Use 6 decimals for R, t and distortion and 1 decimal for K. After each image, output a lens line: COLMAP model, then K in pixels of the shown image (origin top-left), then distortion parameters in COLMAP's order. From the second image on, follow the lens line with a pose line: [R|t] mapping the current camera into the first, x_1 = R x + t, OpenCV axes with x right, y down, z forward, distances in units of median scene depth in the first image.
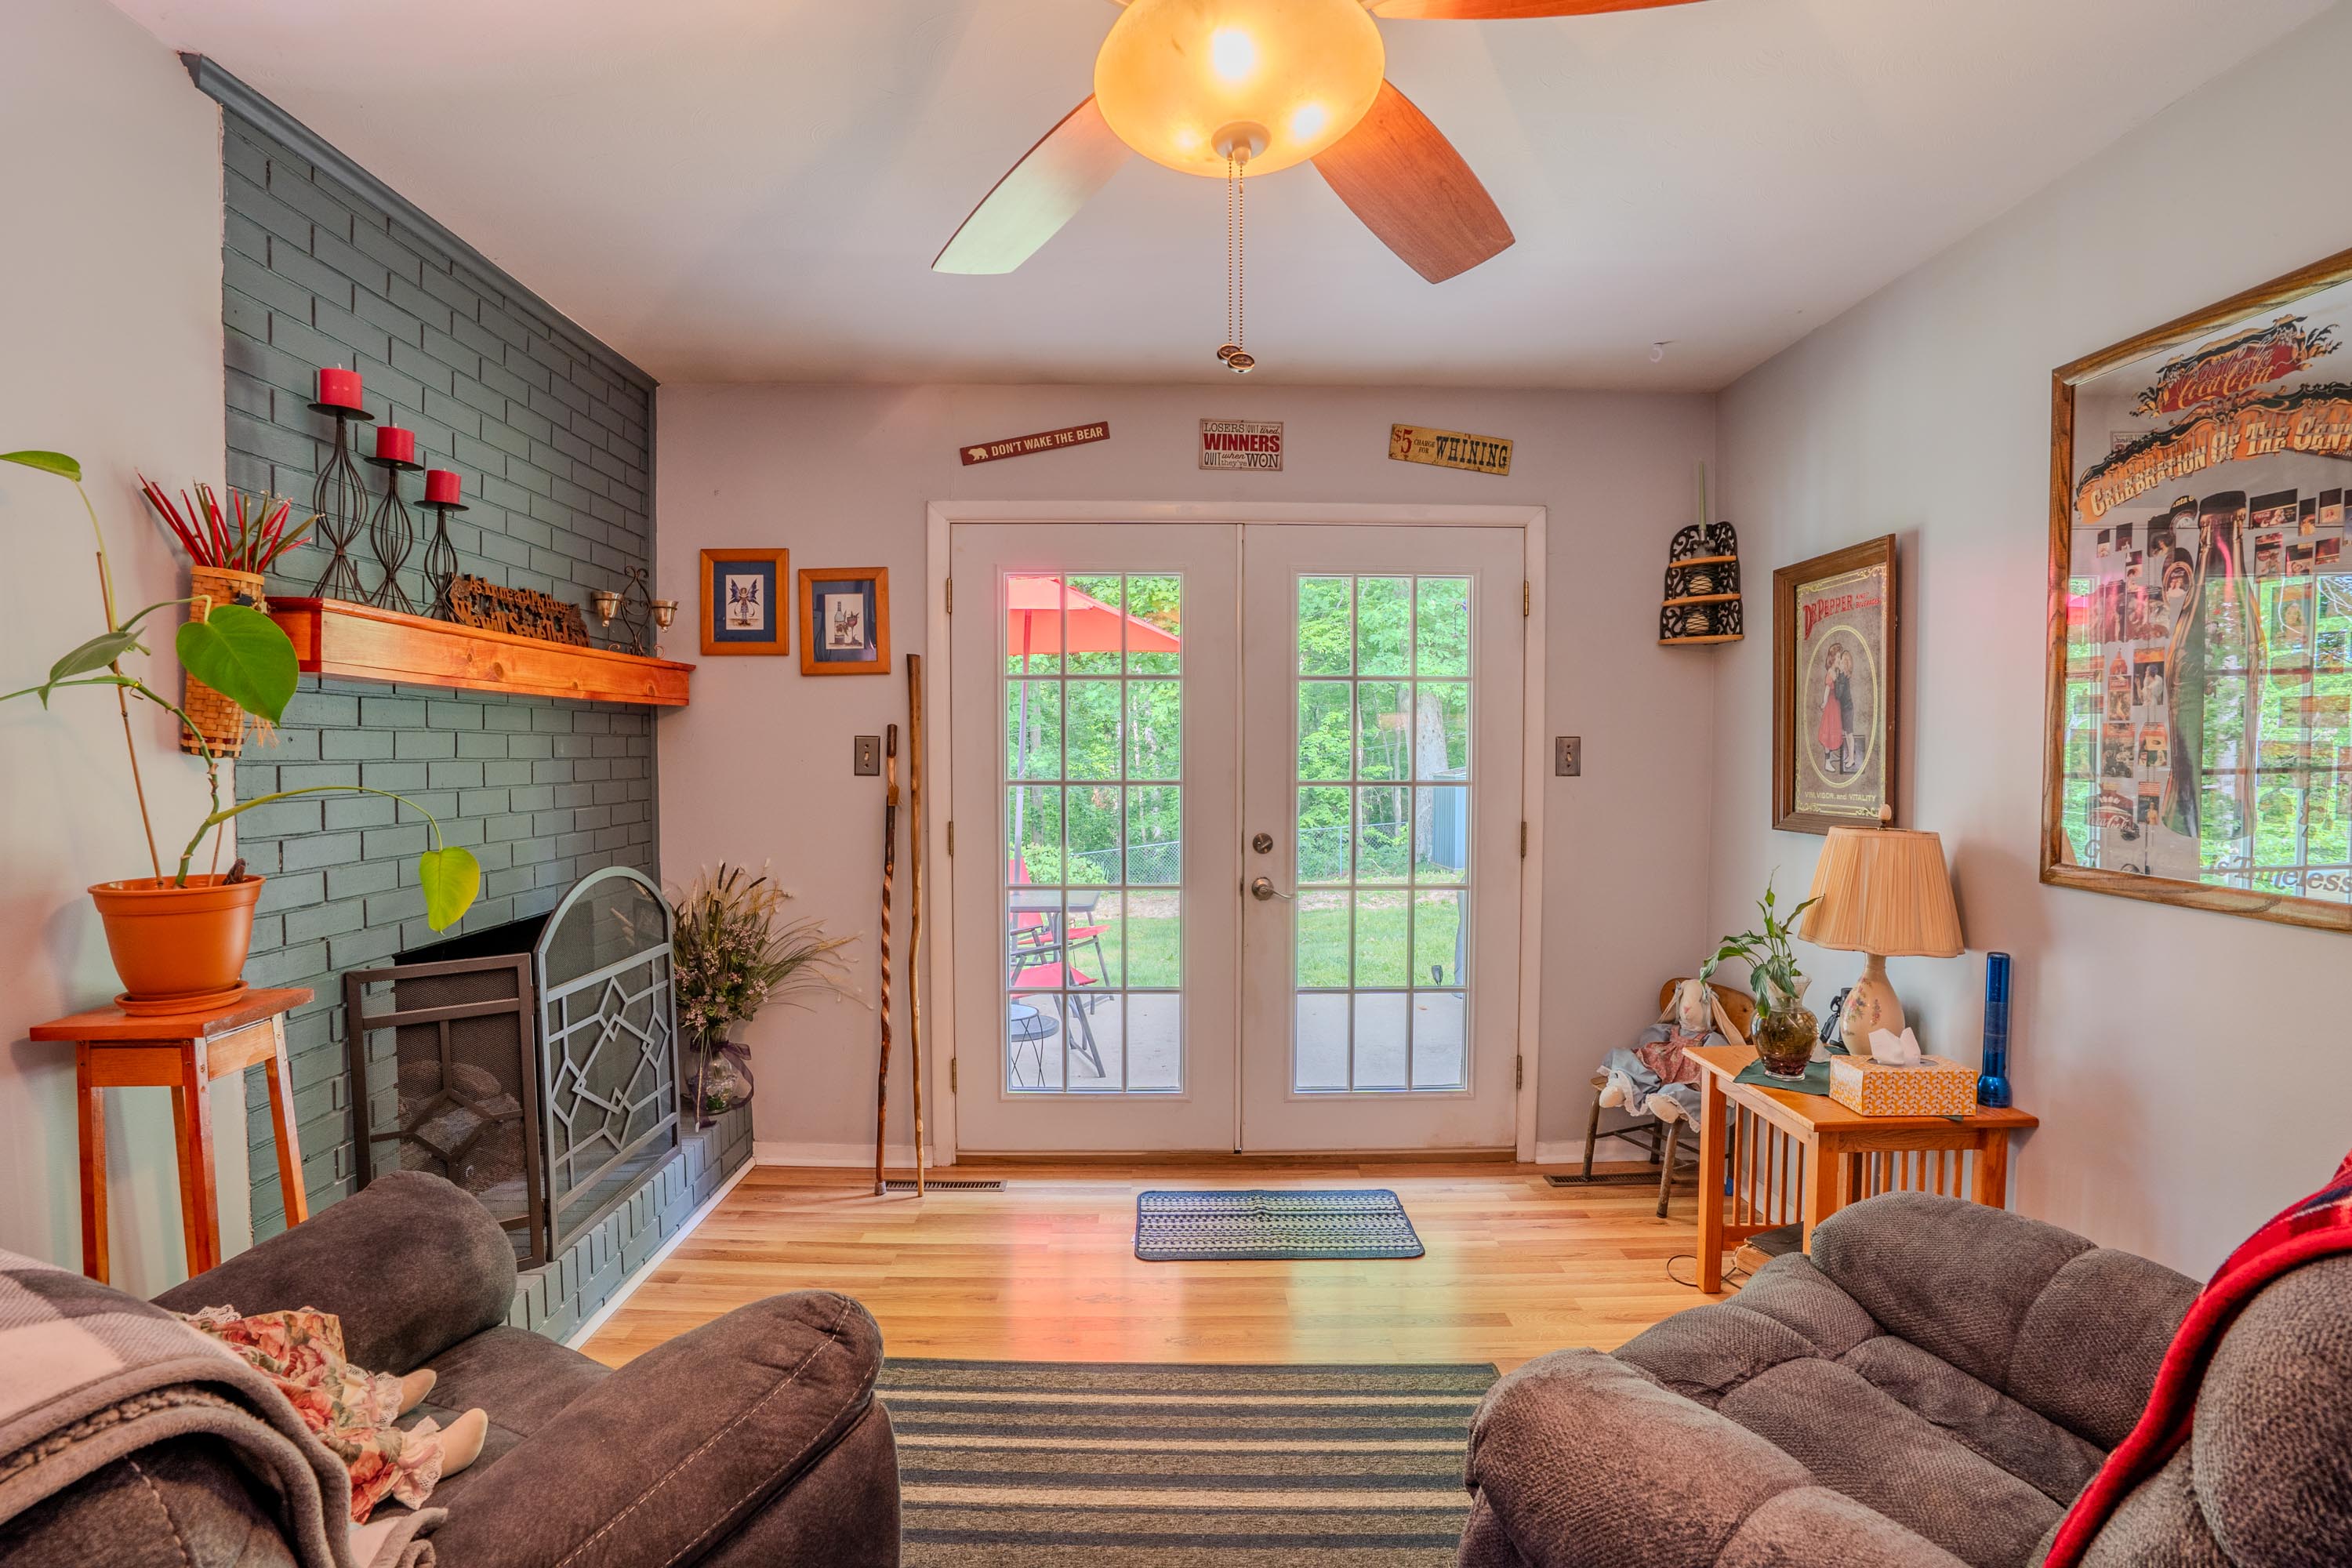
lens RADIAL K [[1119.8, 0, 1178.6], [0, 1119.8, 793.2], [0, 0, 1]] dist [-0.069458, 0.029666]
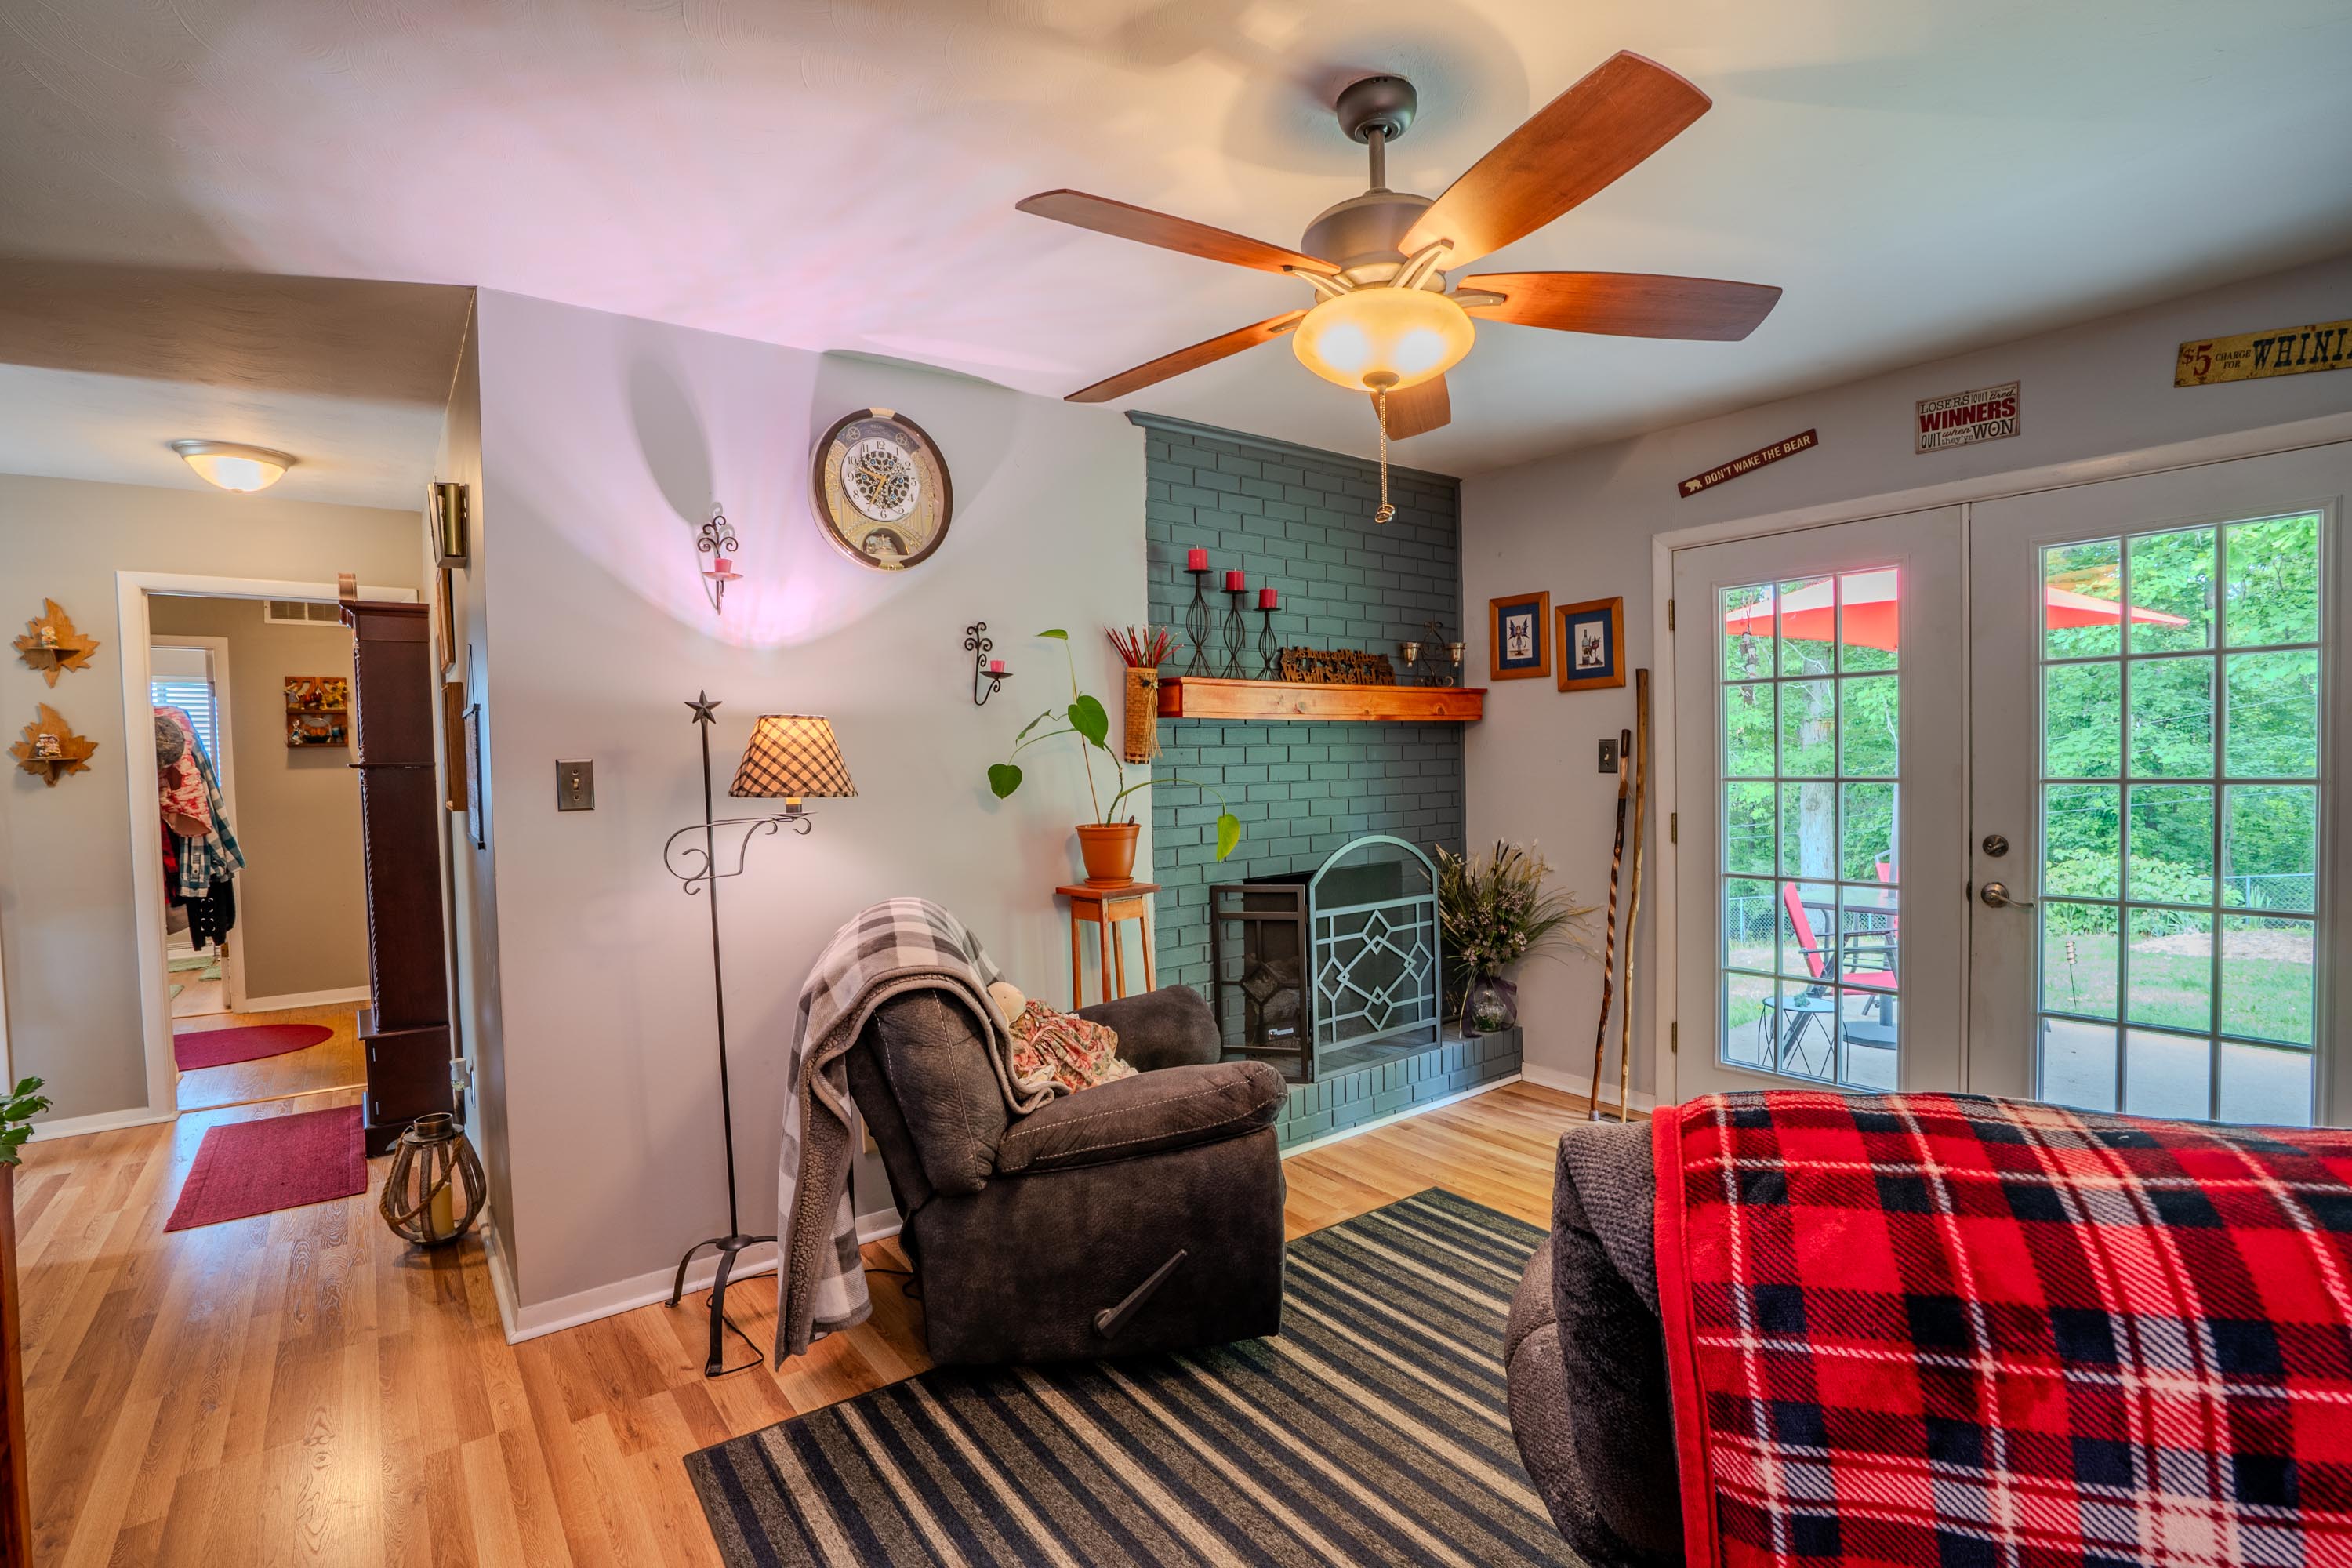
lens RADIAL K [[1092.0, 0, 1170.7], [0, 1092.0, 793.7], [0, 0, 1]] dist [-0.065118, 0.024936]
pose [[0.590854, 0.012520, -0.806681, 0.396758], [-0.009749, 0.999917, 0.008378, 0.001496], [0.806720, 0.002914, 0.590927, -0.064717]]
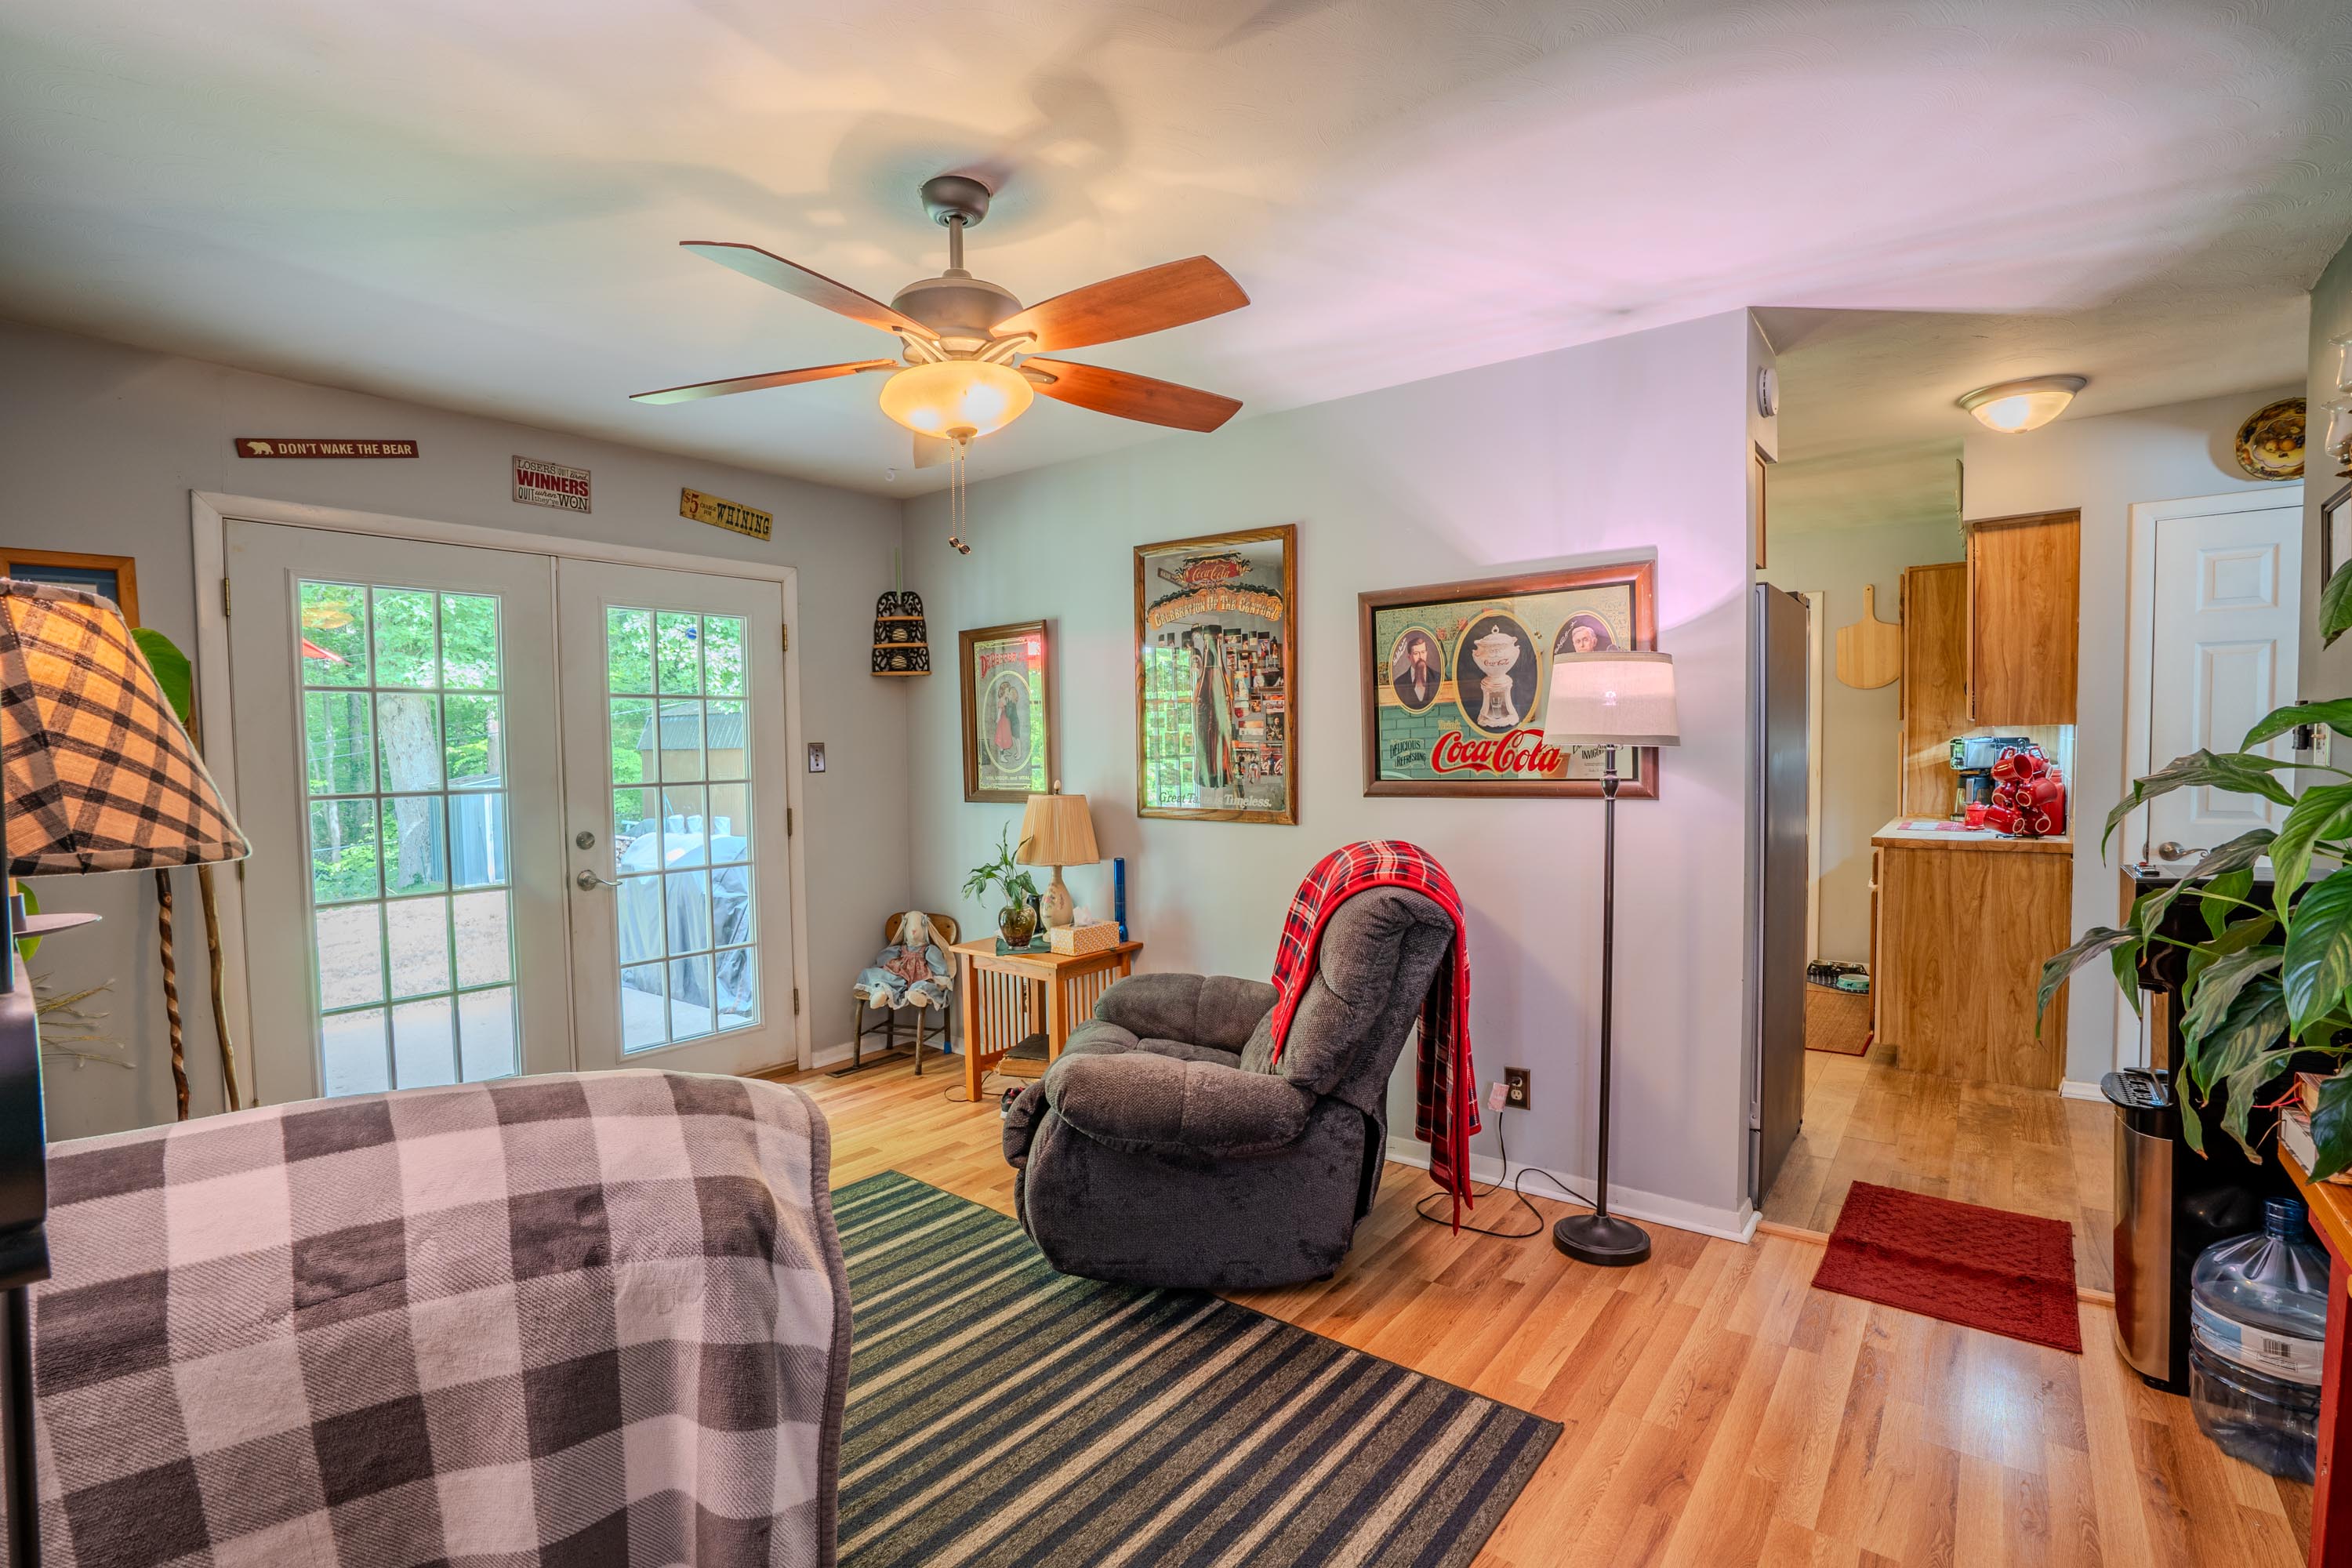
lens RADIAL K [[1088.2, 0, 1177.1], [0, 1088.2, 792.3], [0, 0, 1]] dist [-0.060334, 0.024521]
pose [[0.623210, -0.044973, 0.780761, -0.417380], [0.048318, 0.998652, 0.018957, 0.004745], [-0.780561, 0.025911, 0.624543, -0.153415]]
